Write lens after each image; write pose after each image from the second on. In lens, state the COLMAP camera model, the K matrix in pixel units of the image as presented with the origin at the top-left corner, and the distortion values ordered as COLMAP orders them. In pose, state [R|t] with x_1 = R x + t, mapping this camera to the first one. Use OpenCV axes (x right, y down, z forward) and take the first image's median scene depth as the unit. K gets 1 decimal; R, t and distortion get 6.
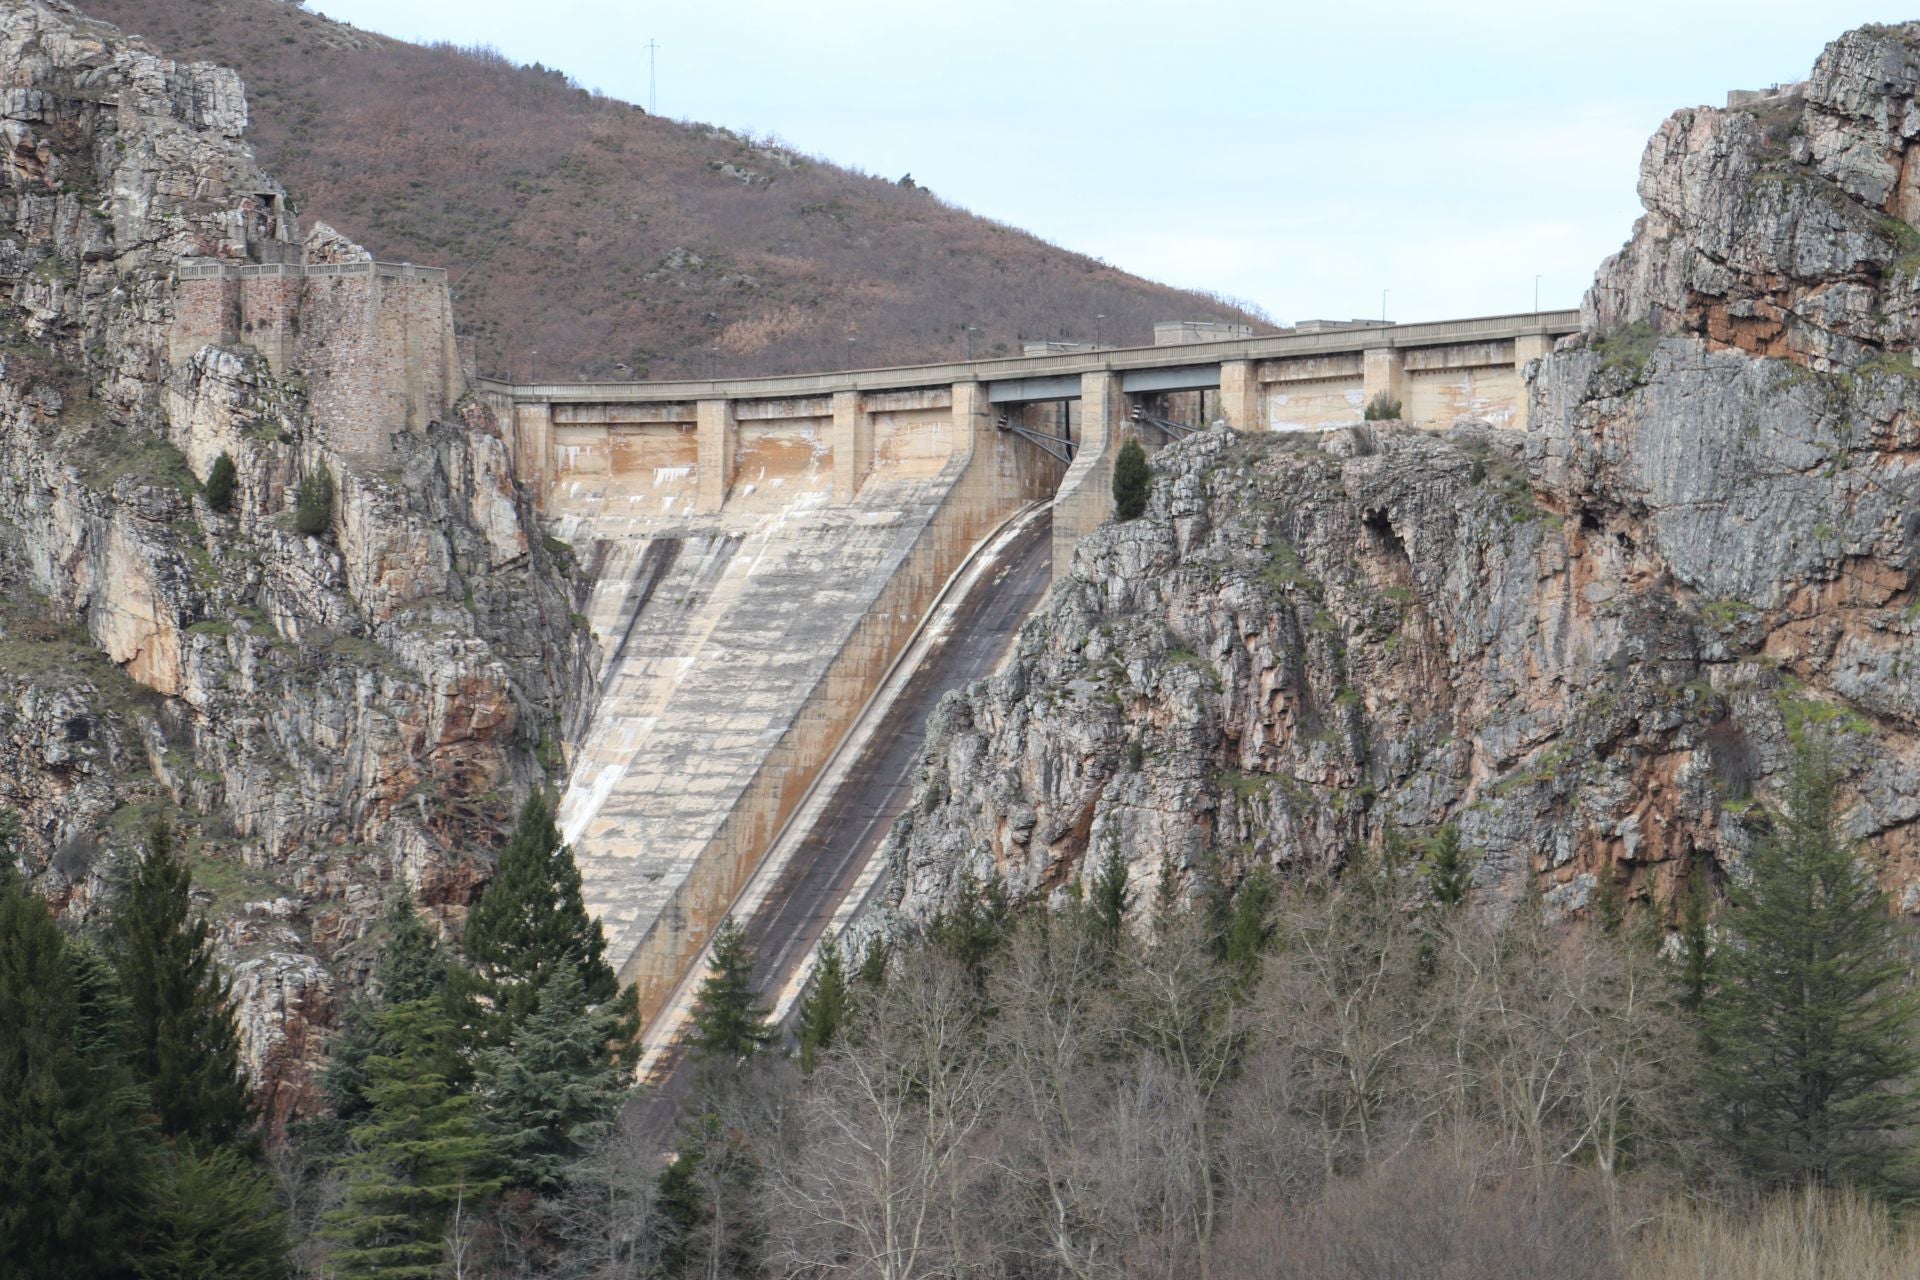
lens RADIAL K [[7253.6, 0, 962.7], [0, 7253.6, 682.2], [0, 0, 1]] dist [1.134630, 1.000226]
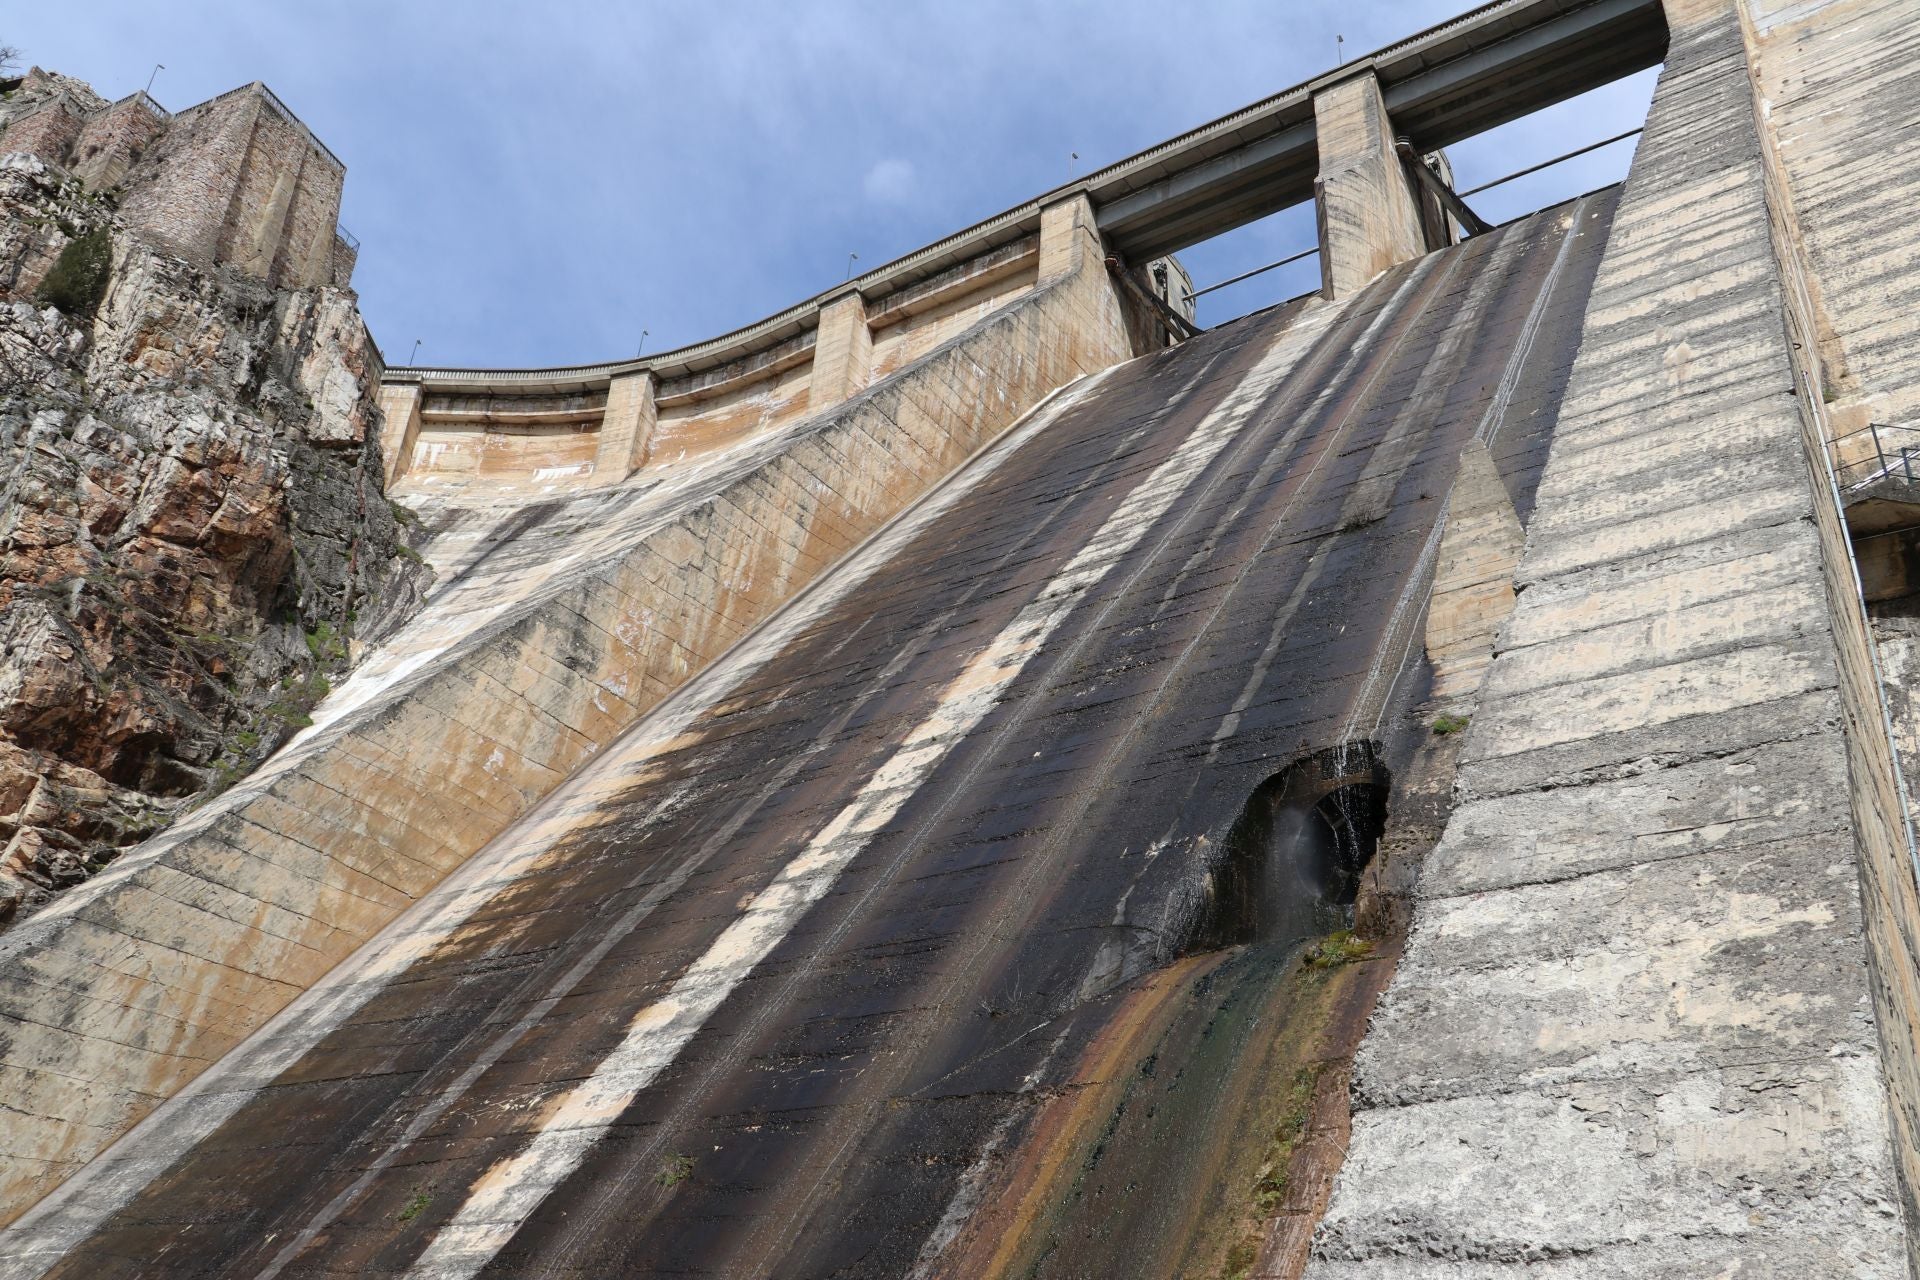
lens RADIAL K [[1580.1, 0, 962.6], [0, 1580.1, 664.7], [0, 0, 1]] dist [-0.187265, 0.164307]
pose [[0.946314, 0.194662, 0.258062, -0.039766], [-0.060967, 0.891495, -0.448909, 0.068470], [-0.317446, 0.409076, 0.855503, 0.890186]]
